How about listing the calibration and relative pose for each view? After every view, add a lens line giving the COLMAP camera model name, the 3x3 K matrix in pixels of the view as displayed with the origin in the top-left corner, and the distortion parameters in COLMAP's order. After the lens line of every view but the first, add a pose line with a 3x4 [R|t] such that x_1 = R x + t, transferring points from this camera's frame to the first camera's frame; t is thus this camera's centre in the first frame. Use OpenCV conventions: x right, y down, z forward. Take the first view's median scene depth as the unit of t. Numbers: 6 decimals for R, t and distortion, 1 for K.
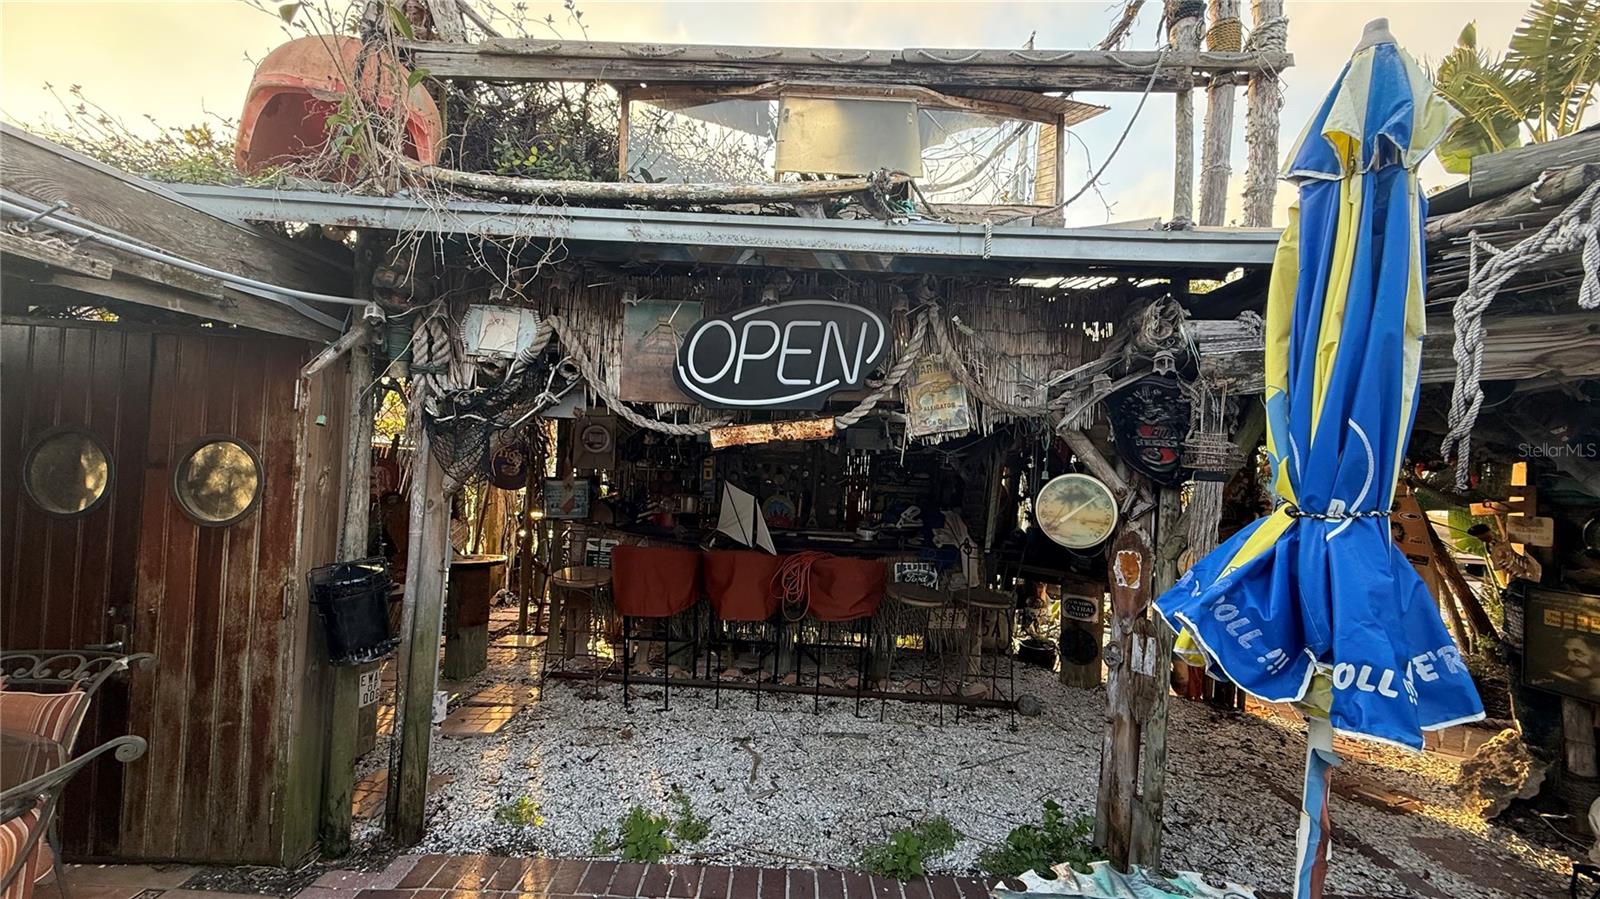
lens RADIAL K [[635.8, 0, 800.0], [0, 635.8, 449.5], [0, 0, 1]] dist [0.000099, -0.000007]
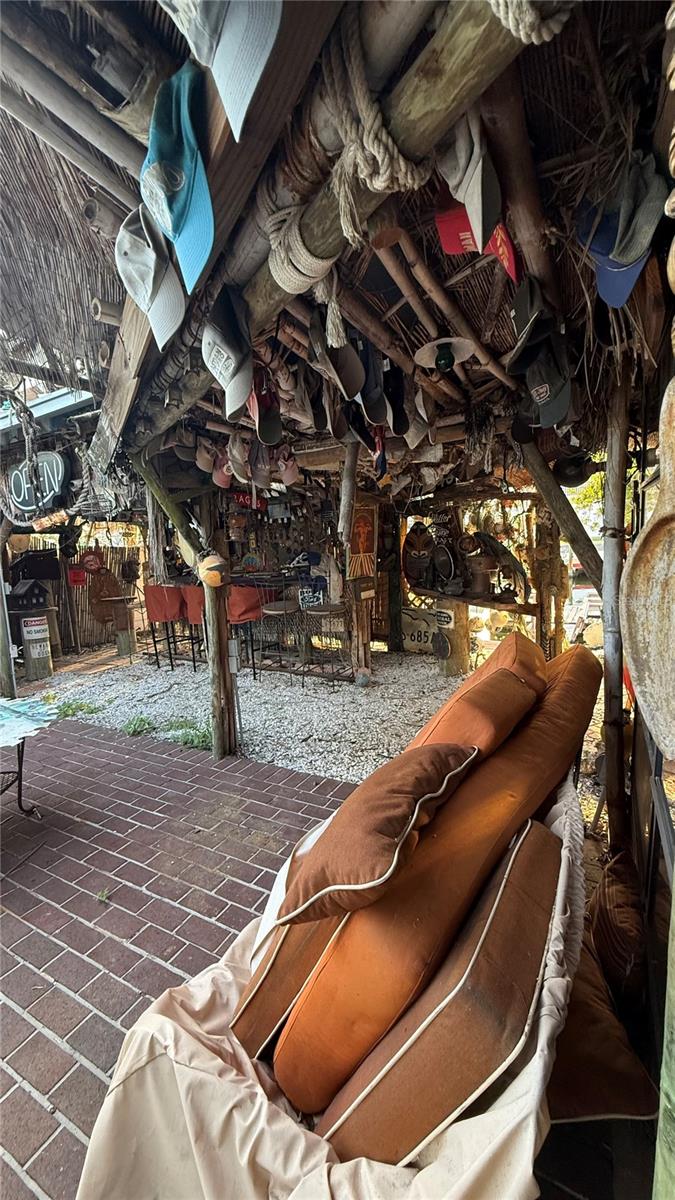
lens RADIAL K [[476.8, 0, 337.2], [0, 476.8, 598.4], [0, 0, 1]] dist [0.000099, -0.000007]
pose [[0.869884, -0.037710, -0.491813, 1.026105], [0.105835, 0.988121, 0.111430, 0.100904], [0.481768, -0.148982, 0.863541, 0.048416]]
